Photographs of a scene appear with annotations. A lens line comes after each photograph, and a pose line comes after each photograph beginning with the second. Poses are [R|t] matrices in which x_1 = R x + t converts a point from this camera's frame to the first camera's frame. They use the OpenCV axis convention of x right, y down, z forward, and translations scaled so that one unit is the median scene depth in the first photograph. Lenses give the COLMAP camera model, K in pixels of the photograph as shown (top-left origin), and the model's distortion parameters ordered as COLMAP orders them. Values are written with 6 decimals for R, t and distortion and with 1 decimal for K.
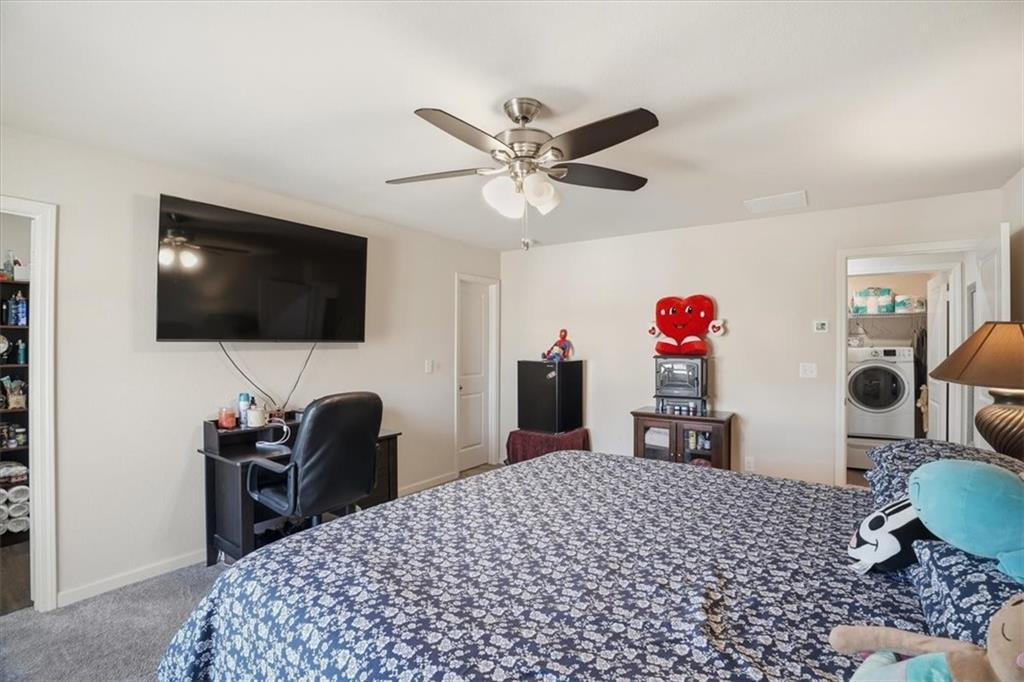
lens RADIAL K [[486.1, 0, 512.0], [0, 486.1, 341.0], [0, 0, 1]] dist [-0.052801, 0.001046]
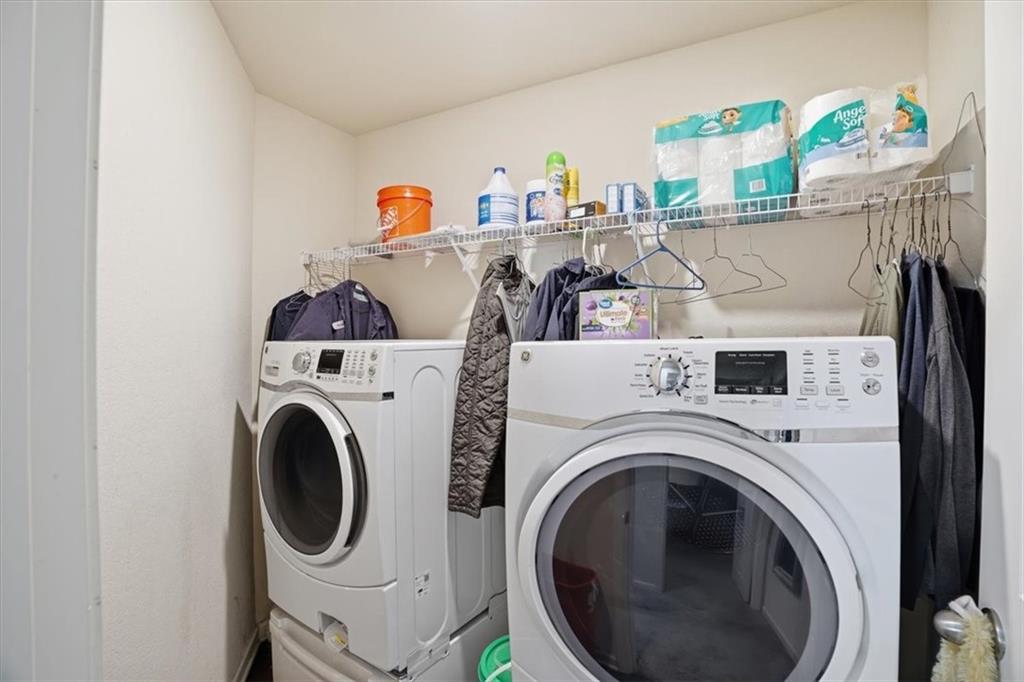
lens RADIAL K [[486.1, 0, 512.0], [0, 486.1, 341.0], [0, 0, 1]] dist [-0.052801, 0.001046]
pose [[0.995879, -0.009687, 0.090168, 0.680258], [0.008838, 0.999913, 0.009811, 0.012055], [-0.090255, -0.008973, 0.995878, 0.810662]]
